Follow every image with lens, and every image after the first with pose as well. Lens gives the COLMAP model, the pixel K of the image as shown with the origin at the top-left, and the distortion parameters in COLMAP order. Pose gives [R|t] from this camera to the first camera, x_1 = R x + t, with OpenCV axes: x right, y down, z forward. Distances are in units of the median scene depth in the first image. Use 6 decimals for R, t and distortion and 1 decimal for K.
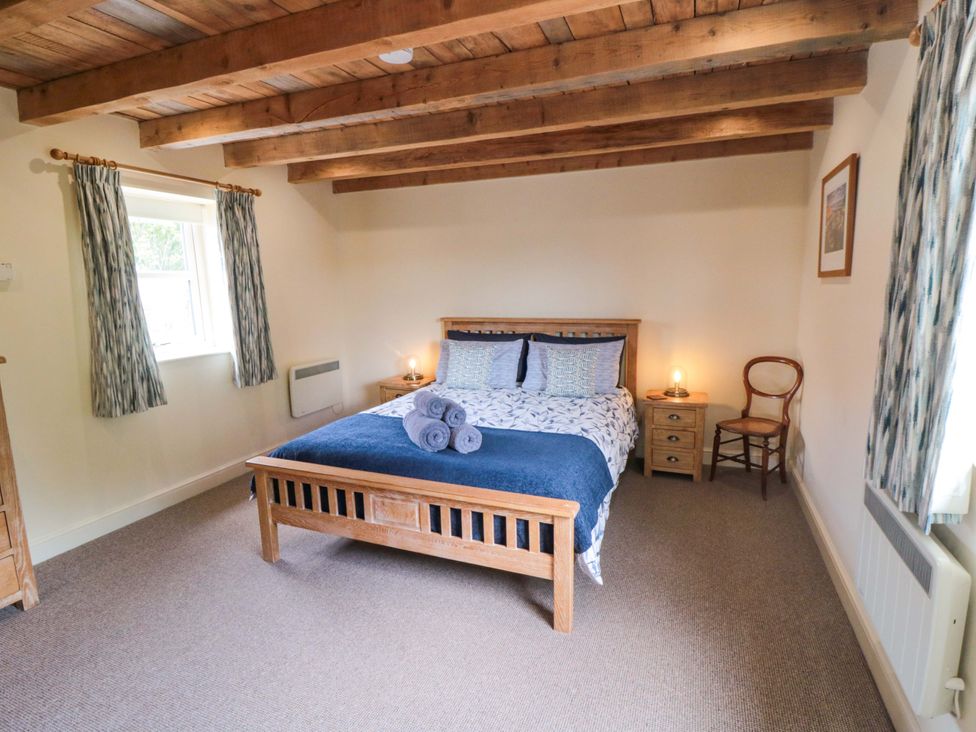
lens RADIAL K [[508.0, 0, 504.7], [0, 508.0, 366.4], [0, 0, 1]] dist [0.003977, -0.015992]
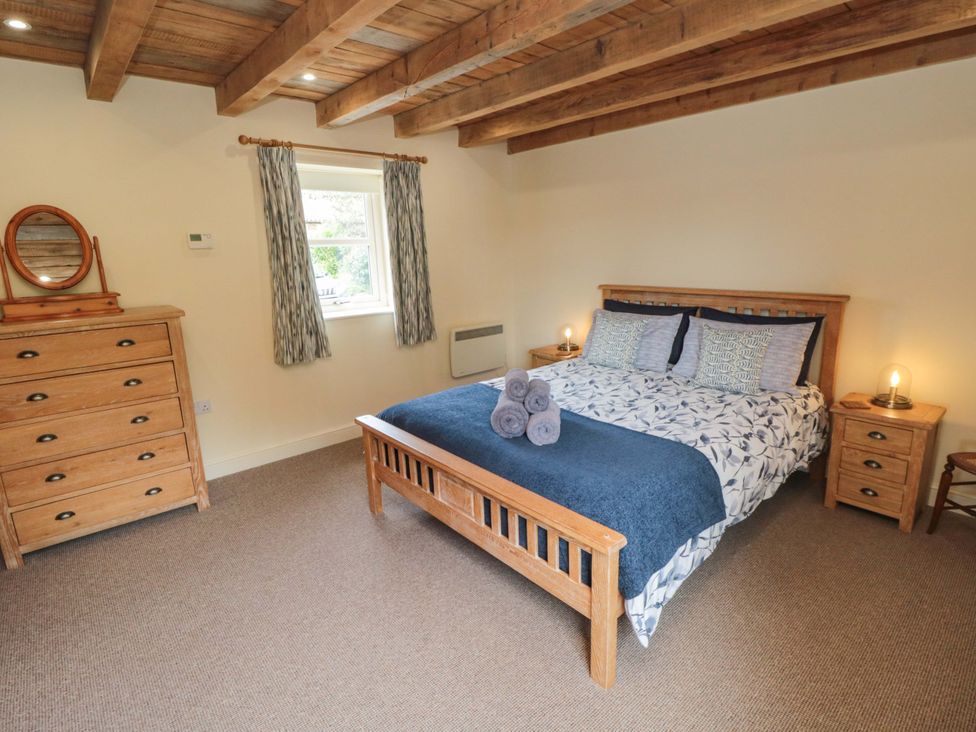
lens RADIAL K [[508.4, 0, 506.8], [0, 508.4, 360.8], [0, 0, 1]] dist [0.003089, -0.014909]
pose [[0.892570, 0.092461, -0.441326, 0.197331], [-0.063316, 0.994754, 0.080353, -0.033188], [0.446440, -0.043777, 0.893742, 0.154164]]
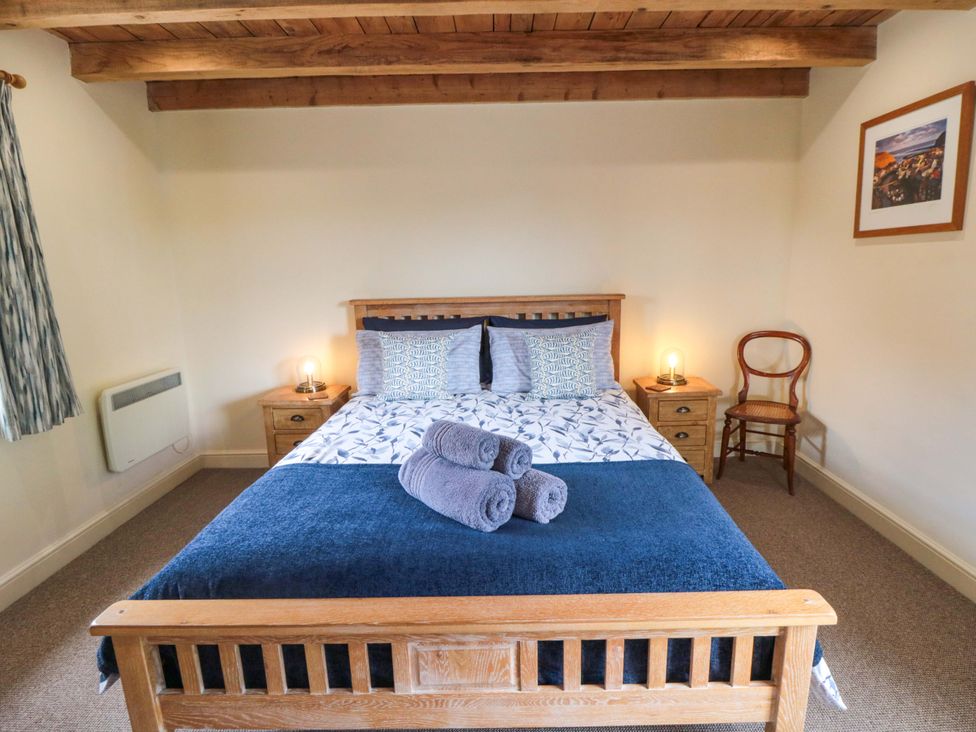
lens RADIAL K [[508.4, 0, 506.8], [0, 508.4, 360.8], [0, 0, 1]] dist [0.003089, -0.014909]
pose [[0.932144, -0.072613, 0.354731, -0.252209], [0.064999, 0.997328, 0.033350, -0.030344], [-0.356205, -0.008029, 0.934373, 0.373207]]
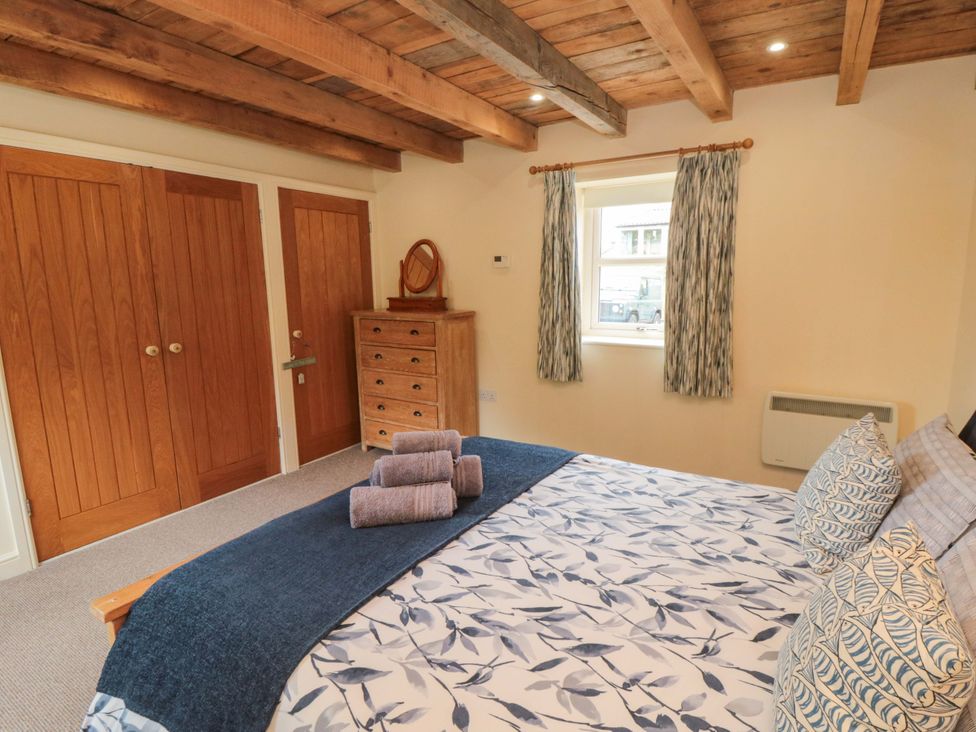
lens RADIAL K [[508.4, 0, 506.8], [0, 508.4, 360.8], [0, 0, 1]] dist [0.003089, -0.014909]
pose [[-0.171834, 0.175491, -0.969369, 0.406964], [-0.150706, 0.967740, 0.201911, -0.165017], [0.973530, 0.180784, -0.139843, 0.998994]]
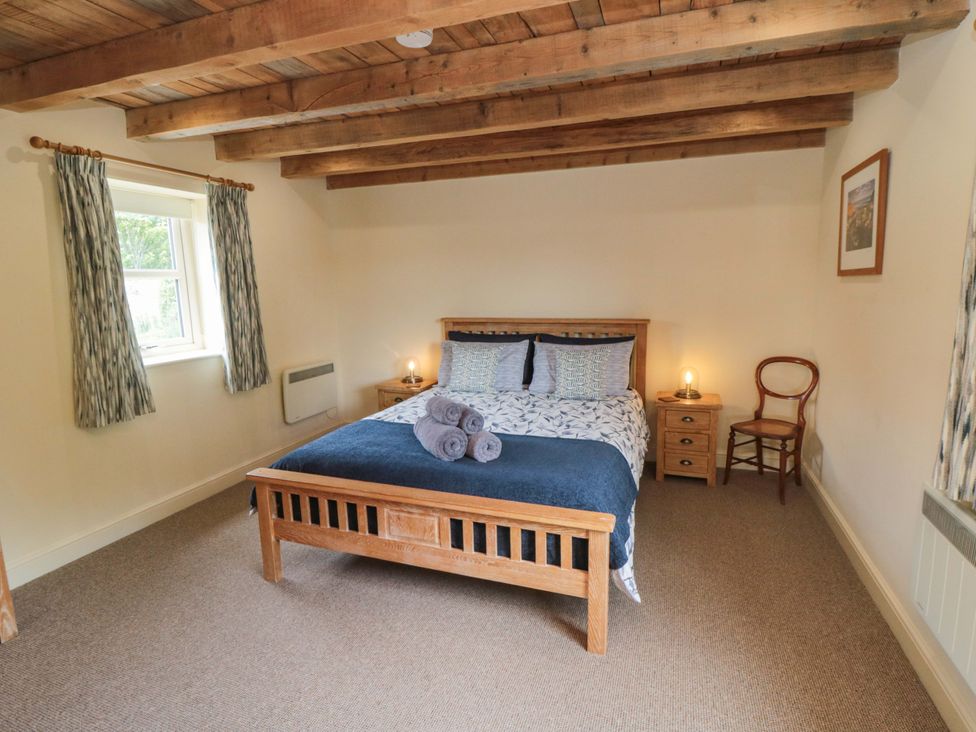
lens RADIAL K [[508.0, 0, 504.5], [0, 508.0, 361.1], [0, 0, 1]] dist [0.002805, -0.014522]
pose [[0.999299, -0.006160, 0.036916, -0.058952], [0.006531, 0.999929, -0.009934, -0.005279], [-0.036852, 0.010168, 0.999269, 0.044725]]
